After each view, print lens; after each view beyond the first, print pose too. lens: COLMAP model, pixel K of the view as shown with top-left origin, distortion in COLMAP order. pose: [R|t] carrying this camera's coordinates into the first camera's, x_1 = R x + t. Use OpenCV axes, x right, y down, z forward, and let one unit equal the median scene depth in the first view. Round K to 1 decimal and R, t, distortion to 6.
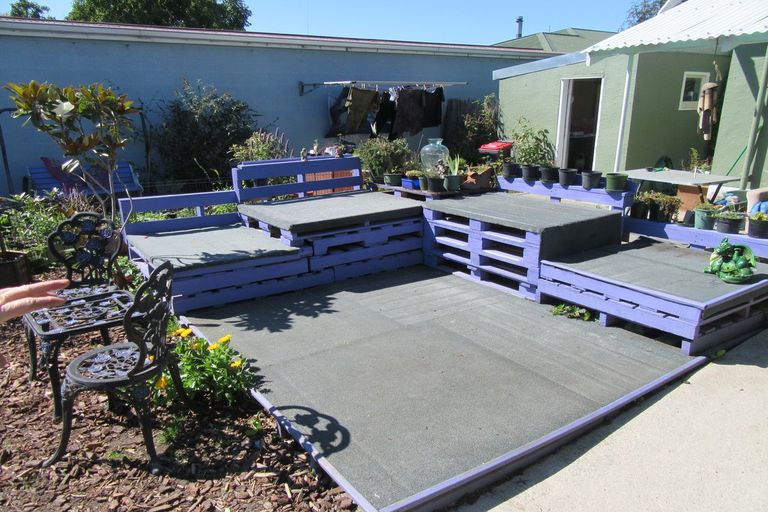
lens RADIAL K [[565.6, 0, 381.9], [0, 565.6, 278.2], [0, 0, 1]] dist [-0.001620, 0.003937]
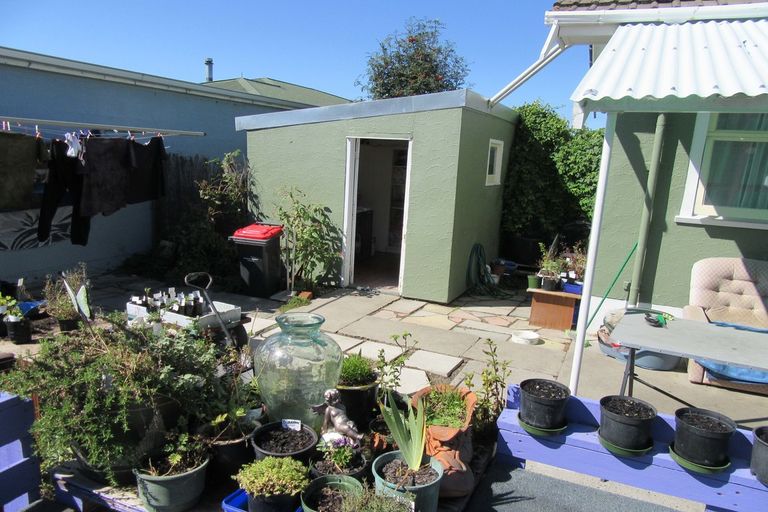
lens RADIAL K [[565.6, 0, 381.9], [0, 565.6, 278.2], [0, 0, 1]] dist [-0.001620, 0.003937]
pose [[0.852311, -0.064170, 0.519085, -0.017364], [0.105107, 0.993213, -0.049799, -0.142114], [-0.512366, 0.097003, 0.853271, 0.404506]]
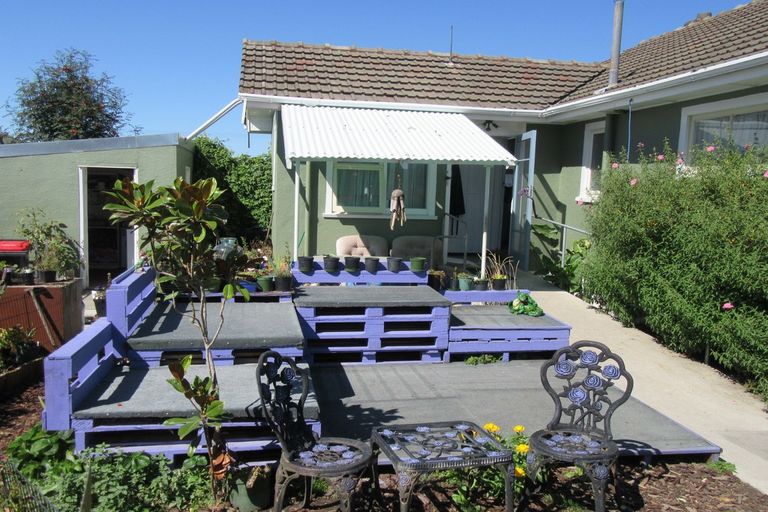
lens RADIAL K [[711.0, 0, 384.0], [0, 711.0, 256.0], [0, 0, 1]] dist [0.014612, 0.000796]
pose [[0.410196, -0.064887, 0.909686, -0.488985], [0.244328, 0.968823, -0.041068, -0.063081], [-0.878660, 0.239108, 0.413260, 0.178314]]
